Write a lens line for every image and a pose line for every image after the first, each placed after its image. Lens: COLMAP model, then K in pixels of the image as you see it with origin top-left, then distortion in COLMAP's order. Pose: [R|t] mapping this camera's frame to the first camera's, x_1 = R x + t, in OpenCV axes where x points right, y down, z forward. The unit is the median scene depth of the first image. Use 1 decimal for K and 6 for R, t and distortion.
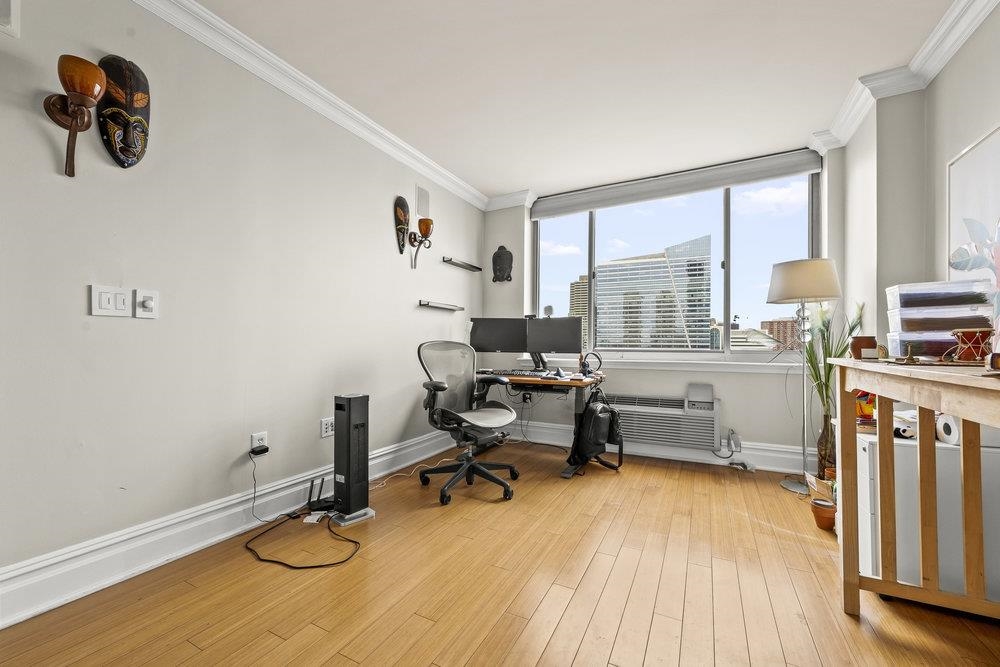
lens RADIAL K [[398.0, 0, 491.4], [0, 398.0, 341.3], [0, 0, 1]] dist [0.002523, 0.000766]
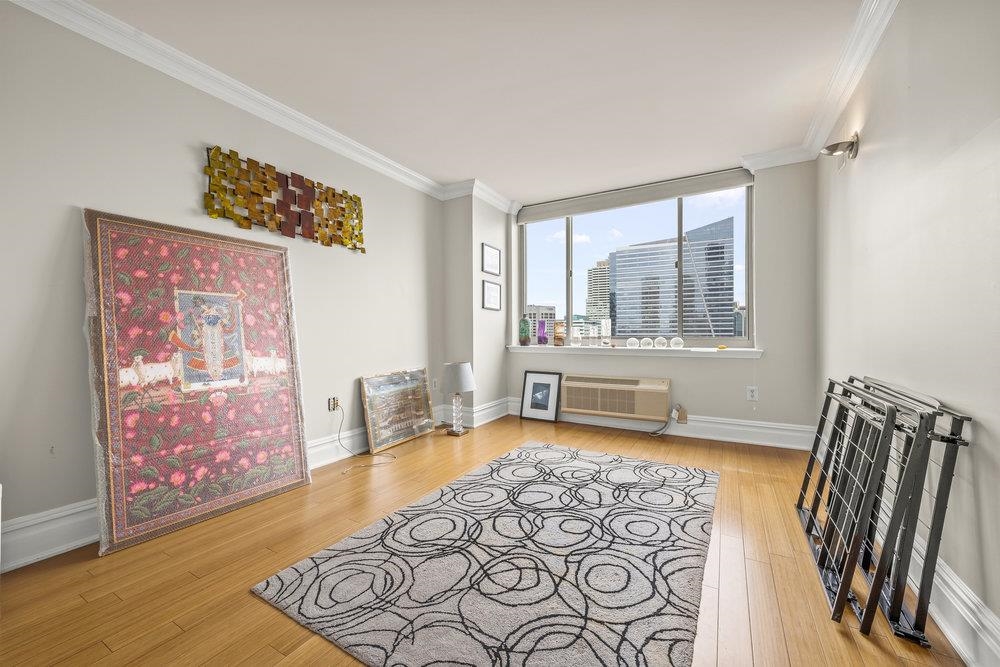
lens RADIAL K [[398.0, 0, 496.1], [0, 398.0, 328.4], [0, 0, 1]] dist [0.002523, 0.000766]
pose [[0.999263, -0.011725, -0.036549, 0.091131], [0.011724, 0.999931, -0.000252, -0.008905], [0.036549, -0.000176, 0.999332, -0.176549]]
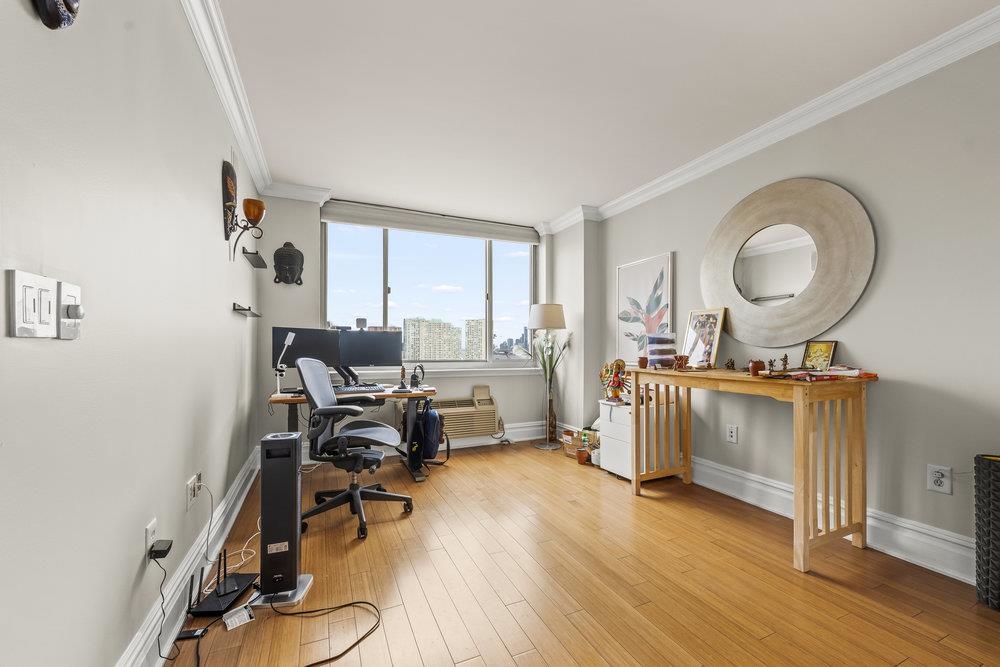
lens RADIAL K [[398.0, 0, 509.3], [0, 398.0, 347.8], [0, 0, 1]] dist [0.002523, 0.000766]
pose [[0.610118, 0.001235, 0.792309, -0.410464], [-0.008113, 0.999956, 0.004688, -0.023589], [-0.792269, -0.009289, 0.610102, 0.111540]]
